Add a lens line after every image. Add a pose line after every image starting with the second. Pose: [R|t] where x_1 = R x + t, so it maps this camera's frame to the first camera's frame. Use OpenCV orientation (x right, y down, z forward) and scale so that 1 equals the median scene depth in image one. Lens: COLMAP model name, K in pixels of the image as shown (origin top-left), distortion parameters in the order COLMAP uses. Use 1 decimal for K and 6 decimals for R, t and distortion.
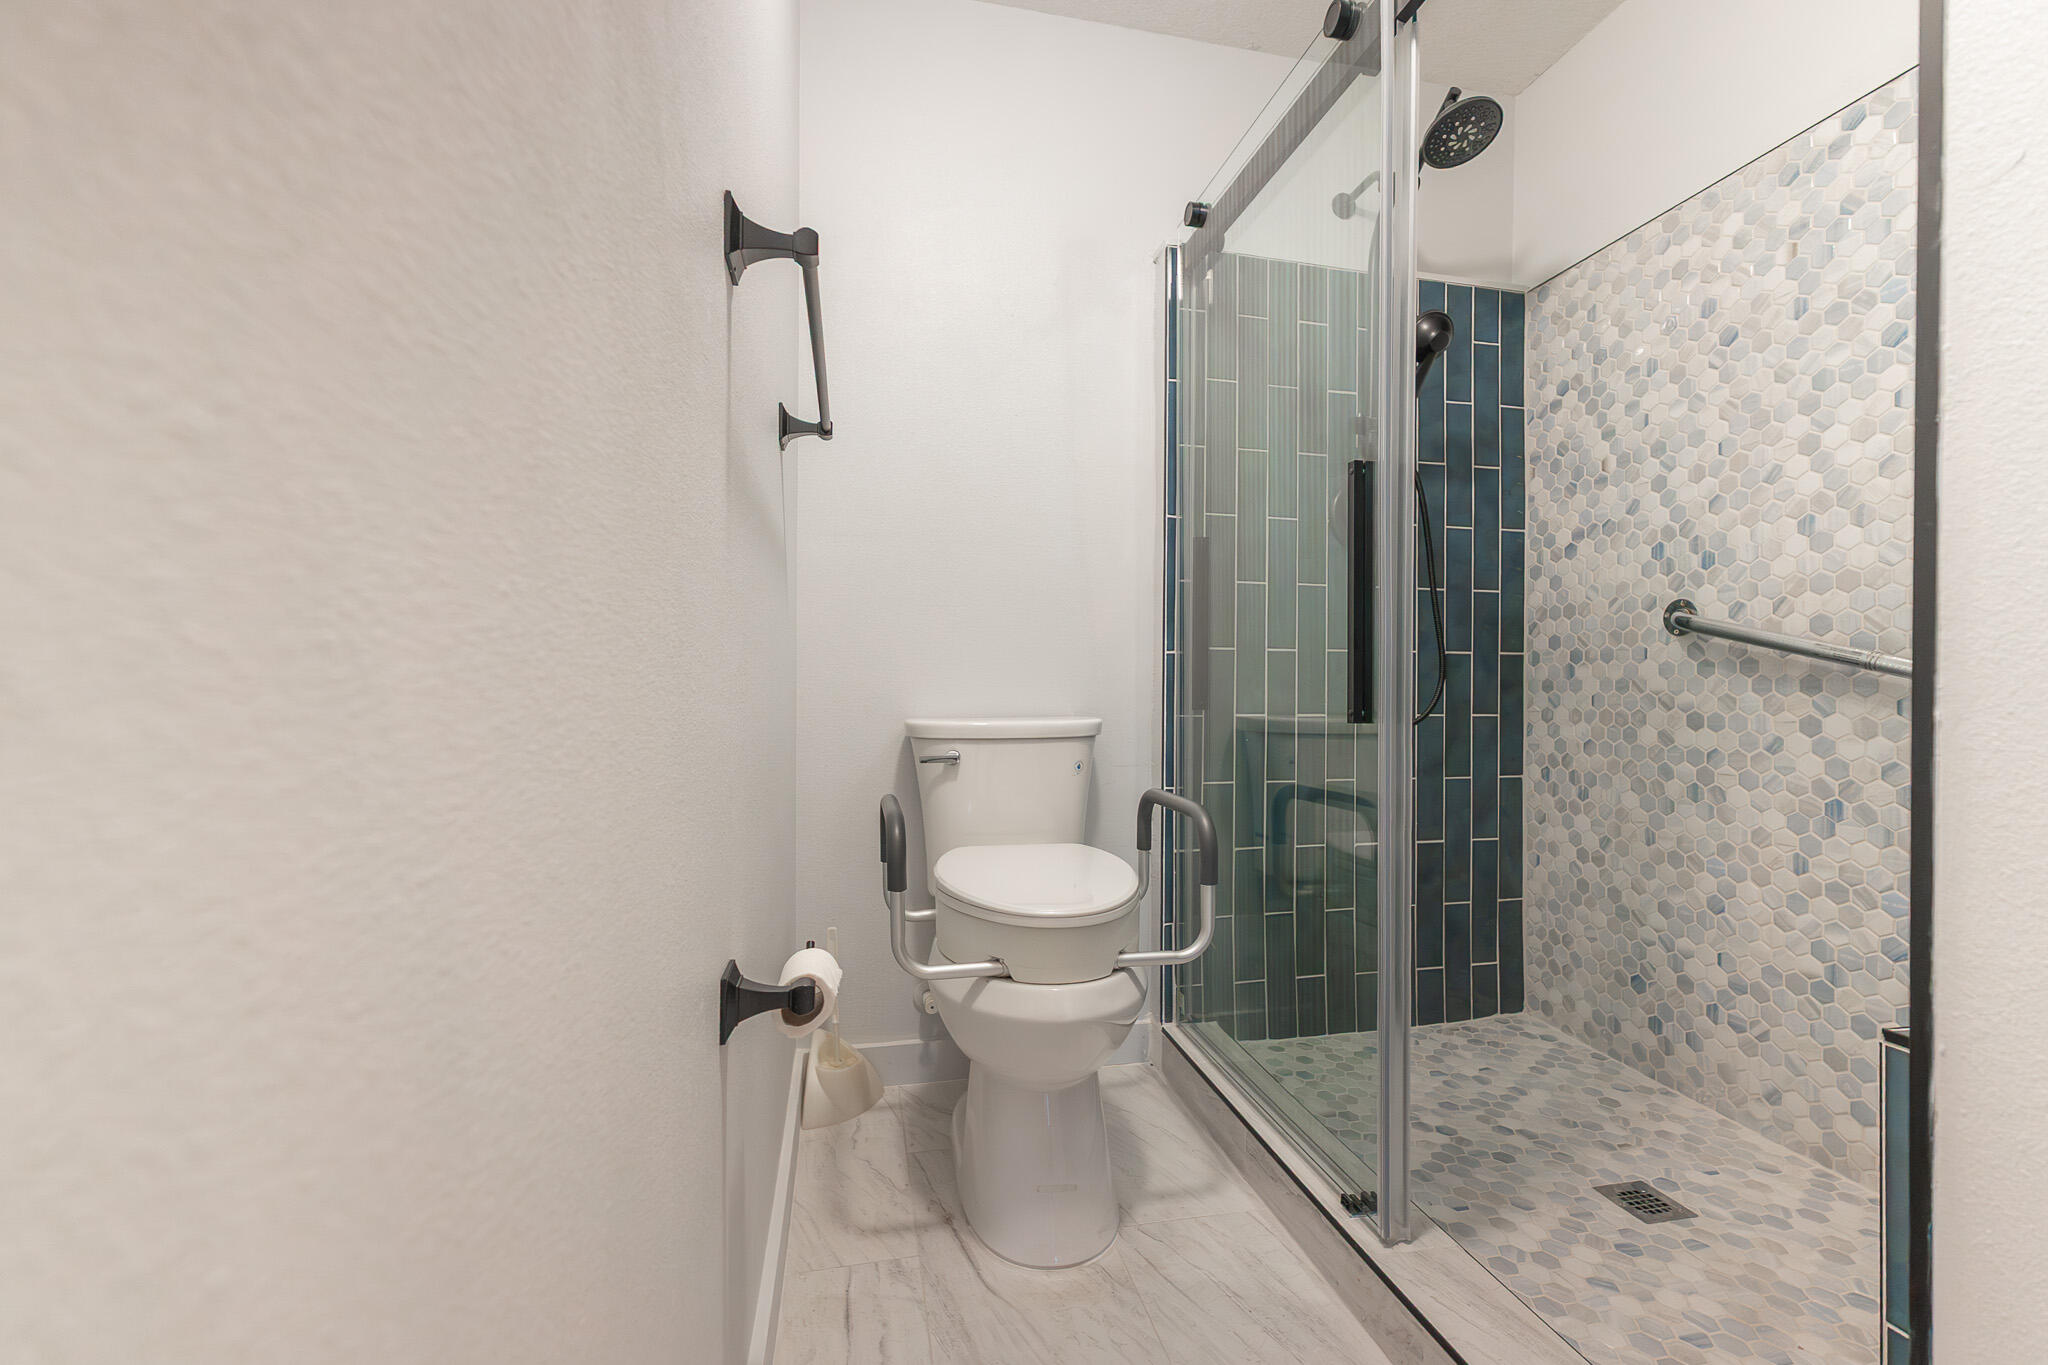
lens RADIAL K [[887.8, 0, 1041.9], [0, 887.8, 683.4], [0, 0, 1]] dist [-0.000254, -0.000060]
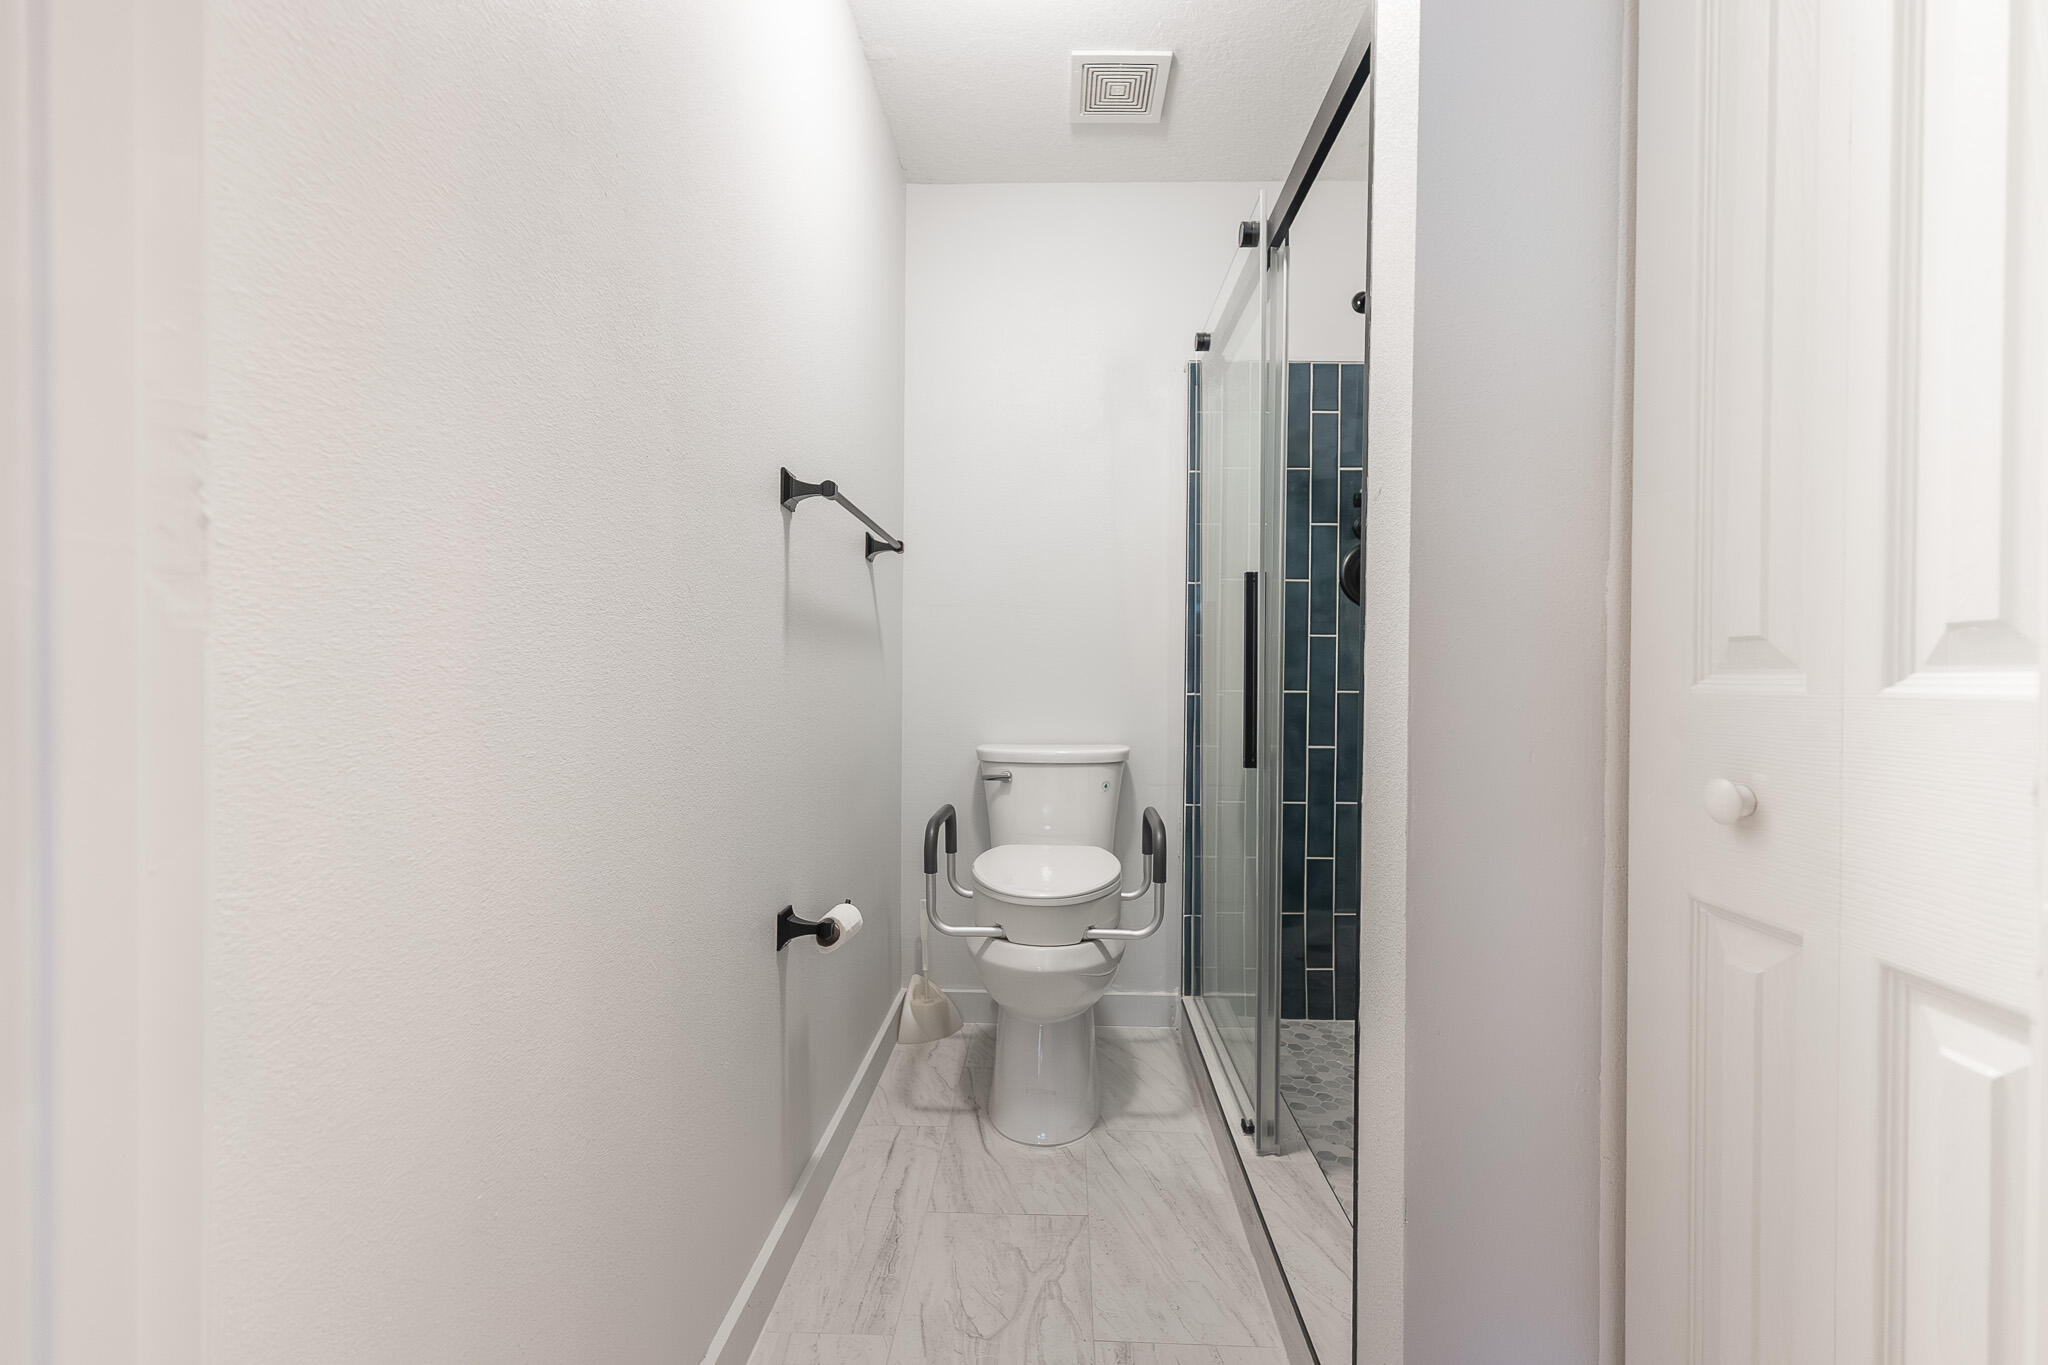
lens RADIAL K [[887.7, 0, 1016.3], [0, 887.7, 674.8], [0, 0, 1]] dist [-0.010824, 0.000062]
pose [[0.964406, -0.002558, -0.264413, 0.333942], [0.001799, 0.999994, -0.003113, -0.081384], [0.264419, 0.002526, 0.964404, -0.343432]]
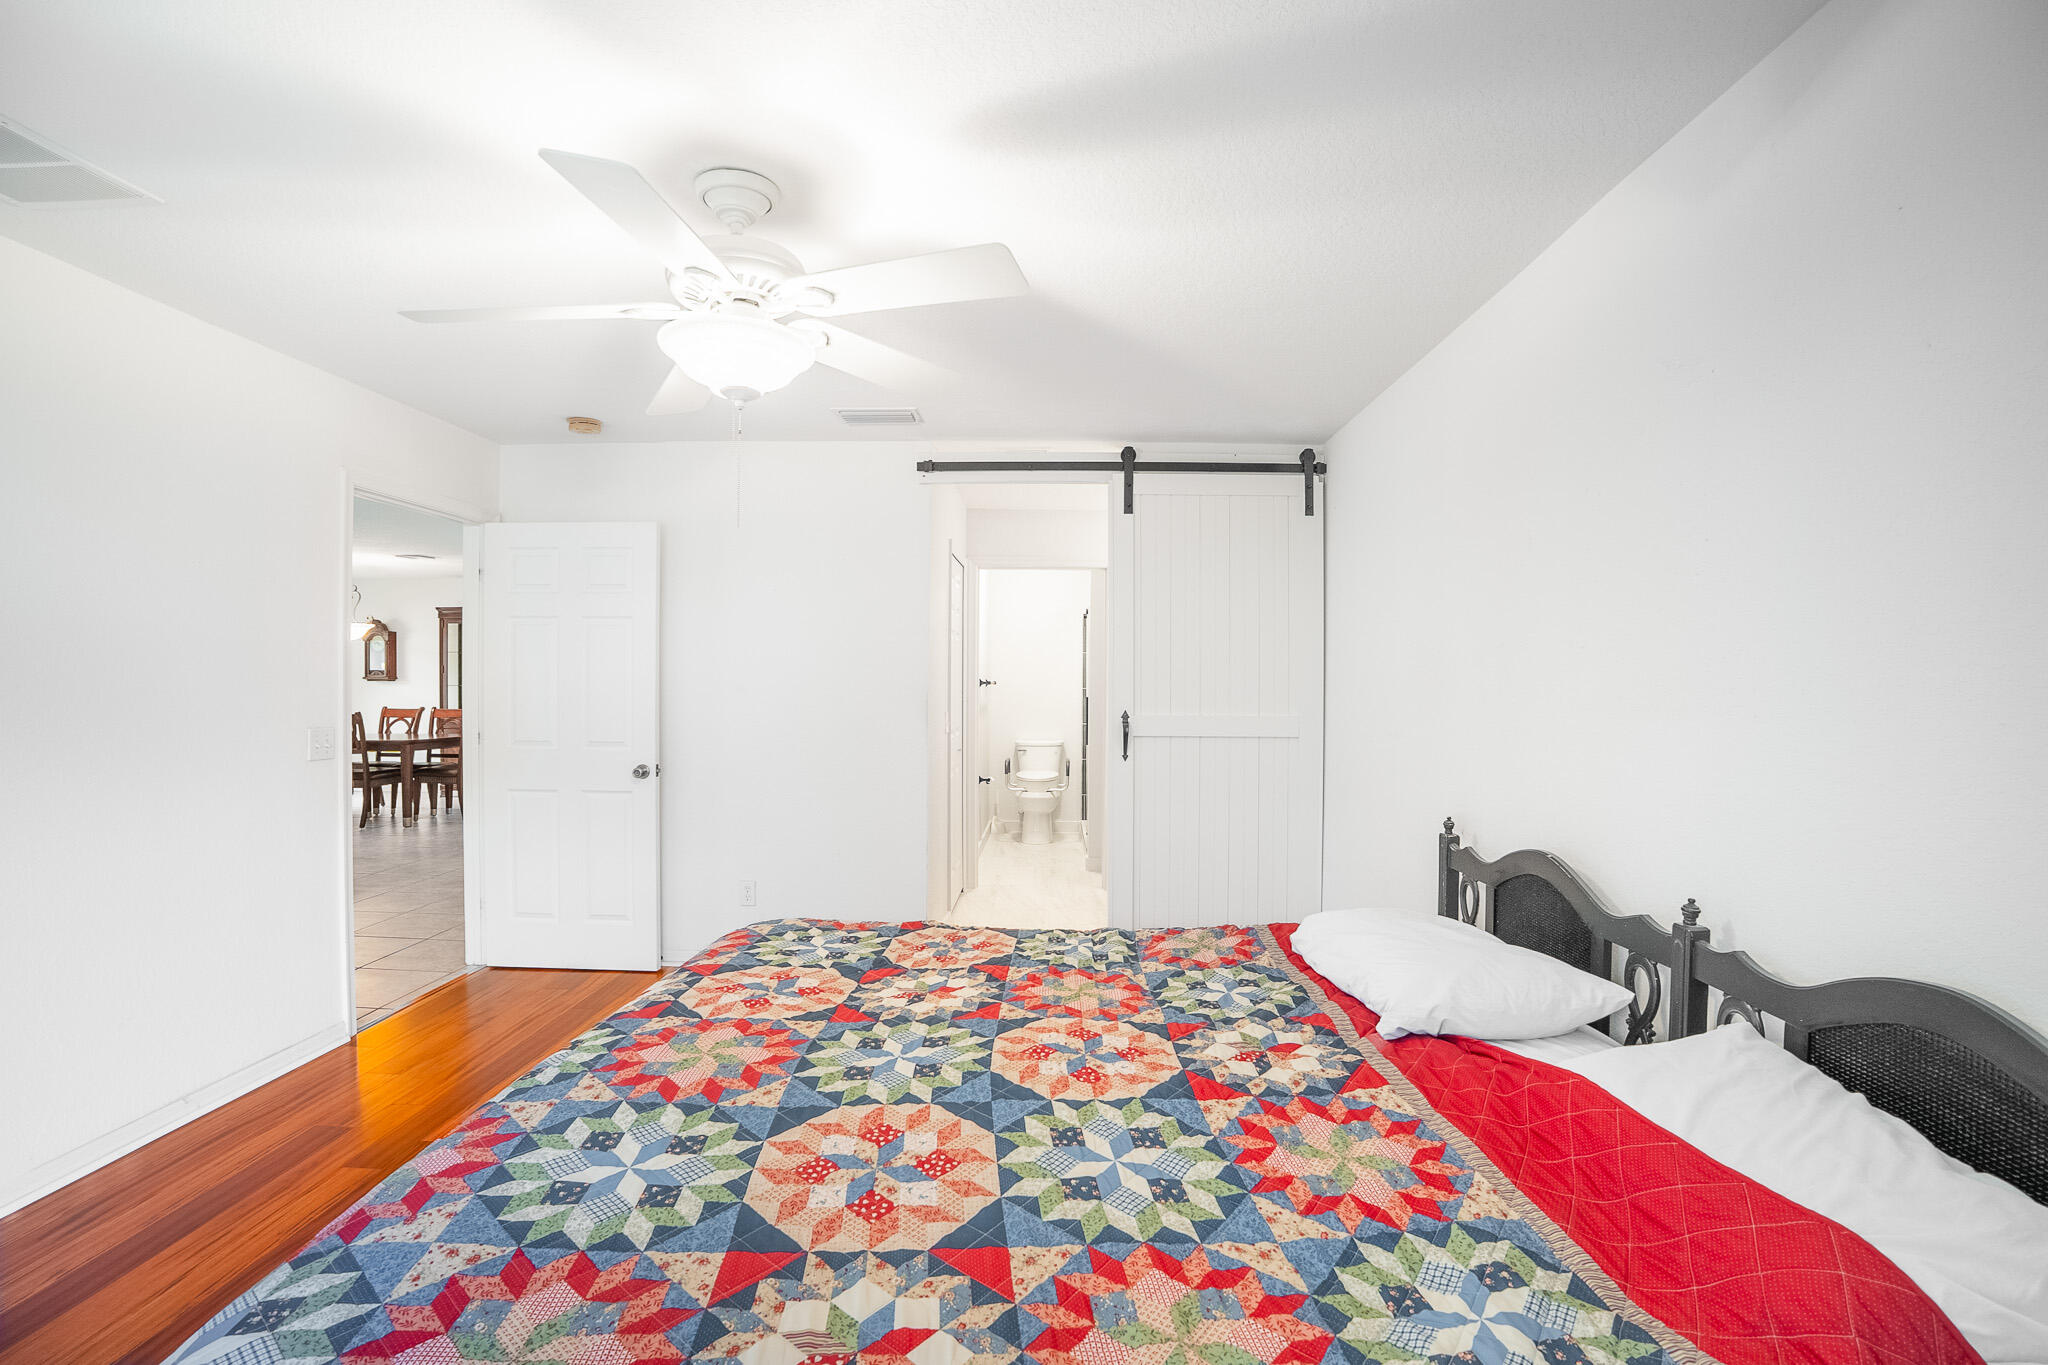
lens RADIAL K [[887.8, 0, 1041.9], [0, 887.8, 683.4], [0, 0, 1]] dist [-0.000254, -0.000060]
pose [[0.975025, -0.002850, -0.222078, 1.173000], [0.003445, 0.999991, 0.002294, -0.309339], [0.222069, -0.003002, 0.975026, -3.972364]]
